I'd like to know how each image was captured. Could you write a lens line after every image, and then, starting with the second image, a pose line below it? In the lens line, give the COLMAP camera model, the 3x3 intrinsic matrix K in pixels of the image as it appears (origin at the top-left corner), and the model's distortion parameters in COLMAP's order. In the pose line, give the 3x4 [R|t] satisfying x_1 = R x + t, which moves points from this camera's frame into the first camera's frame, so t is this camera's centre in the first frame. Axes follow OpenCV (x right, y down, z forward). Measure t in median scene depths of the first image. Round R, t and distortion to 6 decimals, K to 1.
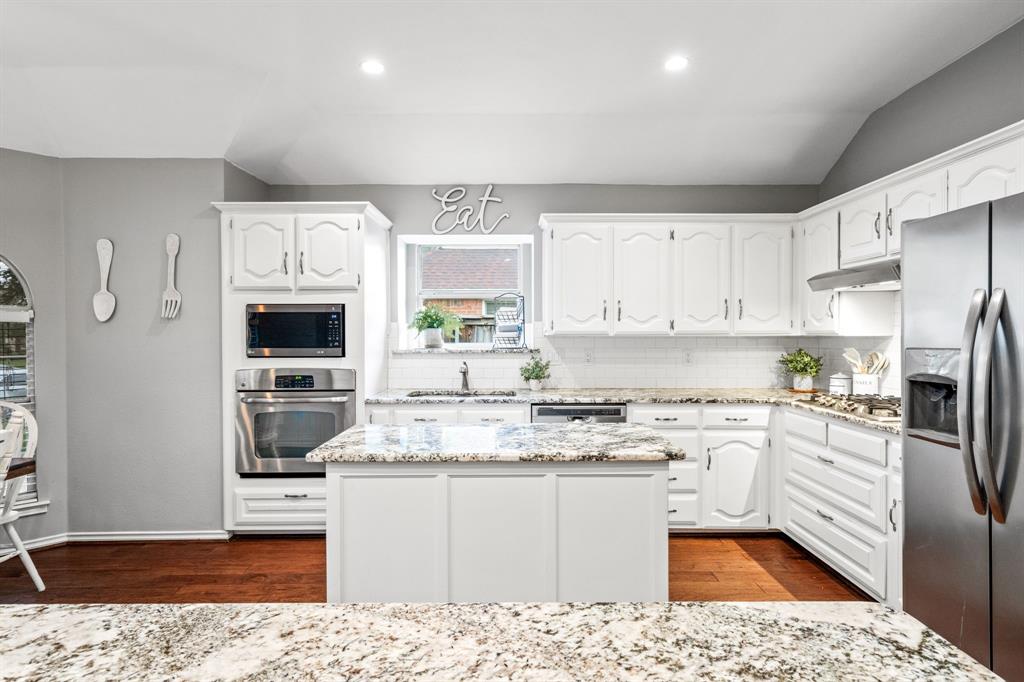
lens RADIAL K [[541.1, 0, 512.0], [0, 541.1, 341.0], [0, 0, 1]] dist [-0.001176, 0.000087]
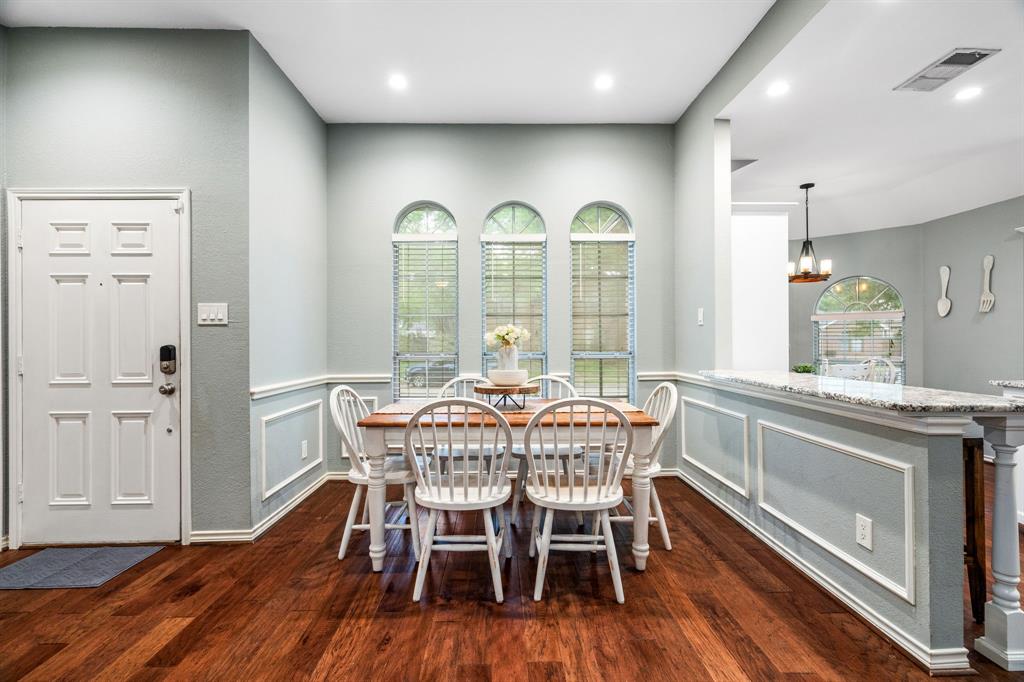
lens RADIAL K [[464.8, 0, 509.2], [0, 464.8, 337.8], [0, 0, 1]] dist [0.000436, -0.000499]
pose [[0.021801, -0.003650, -0.999756, 0.612985], [-0.013554, 0.999900, -0.003946, 0.050777], [0.999670, 0.013637, 0.021750, -0.341698]]
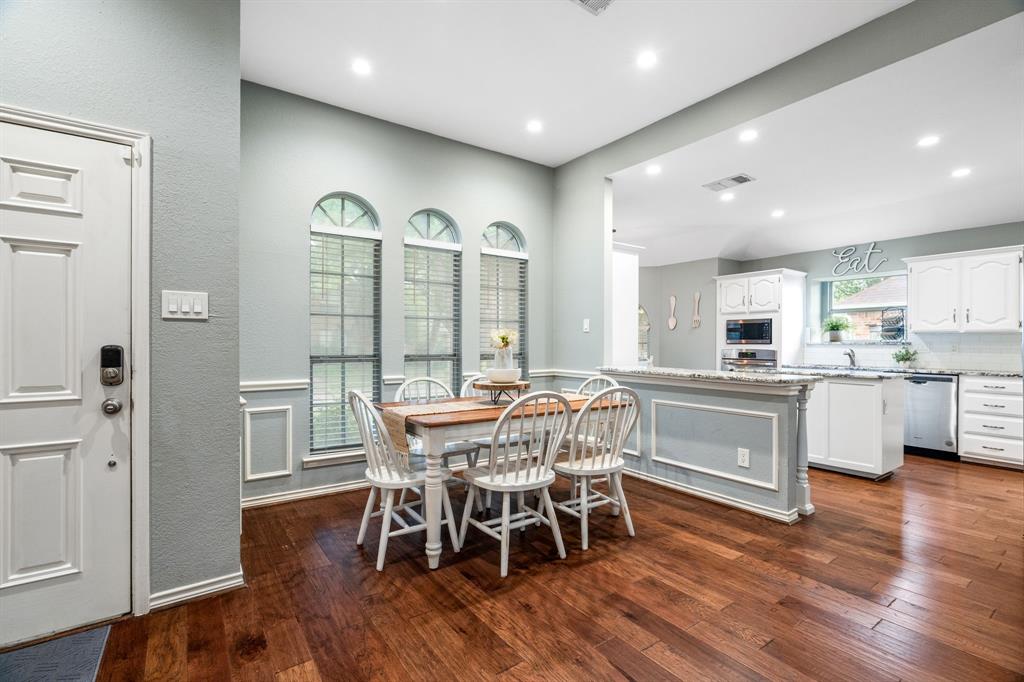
lens RADIAL K [[467.9, 0, 512.0], [0, 467.9, 341.0], [0, 0, 1]] dist [-0.001184, -0.000022]
pose [[0.582742, 0.000534, -0.812657, 0.559570], [-0.019626, 0.999717, -0.013417, 0.060711], [0.812420, 0.023768, 0.582587, -0.841306]]
